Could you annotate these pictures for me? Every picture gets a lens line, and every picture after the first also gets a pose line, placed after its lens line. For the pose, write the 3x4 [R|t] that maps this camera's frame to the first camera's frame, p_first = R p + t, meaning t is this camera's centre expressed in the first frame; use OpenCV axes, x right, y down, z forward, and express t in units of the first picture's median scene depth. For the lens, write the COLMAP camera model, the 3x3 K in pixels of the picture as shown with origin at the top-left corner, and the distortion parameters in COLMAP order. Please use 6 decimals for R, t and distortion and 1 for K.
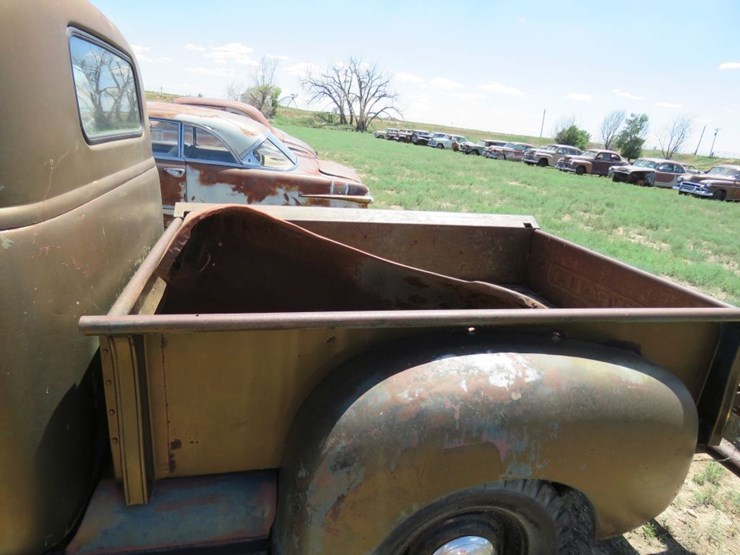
lens RADIAL K [[472.8, 0, 362.3], [0, 472.8, 277.5], [0, 0, 1]] dist [-0.008827, 0.001338]
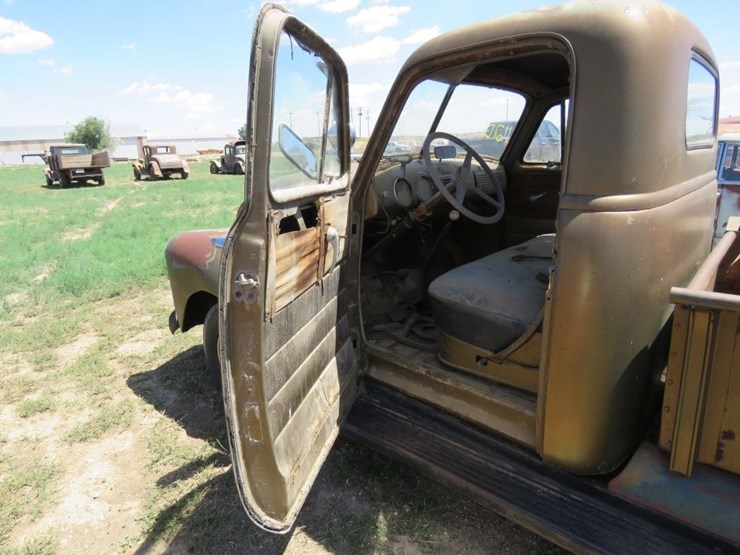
lens RADIAL K [[472.8, 0, 366.3], [0, 472.8, 275.2], [0, 0, 1]] dist [-0.008827, 0.001338]
pose [[0.576048, 0.104832, -0.810666, -0.015415], [-0.165913, 0.986093, 0.009622, 0.034376], [0.800401, 0.128958, 0.585430, -0.065233]]
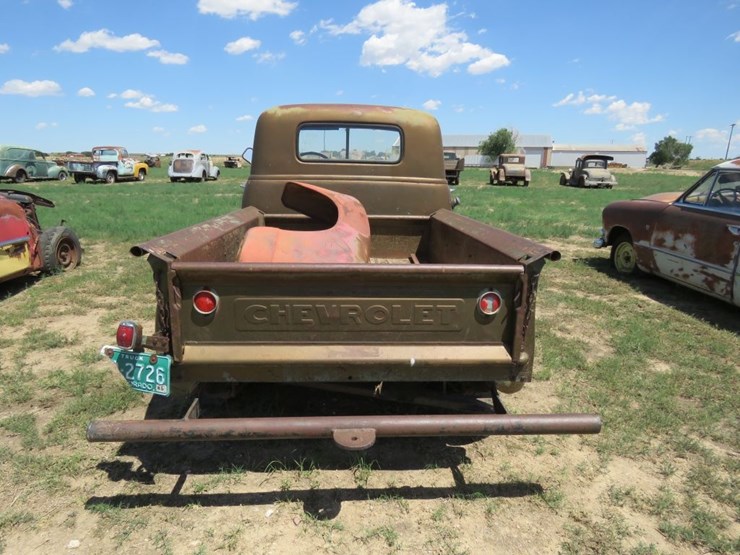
lens RADIAL K [[472.8, 0, 369.2], [0, 472.8, 278.7], [0, 0, 1]] dist [-0.008827, 0.001338]
pose [[-0.175162, 0.144713, -0.973846, 0.514506], [-0.336949, 0.920596, 0.197406, -0.070182], [0.925086, 0.362715, -0.112493, 0.435662]]
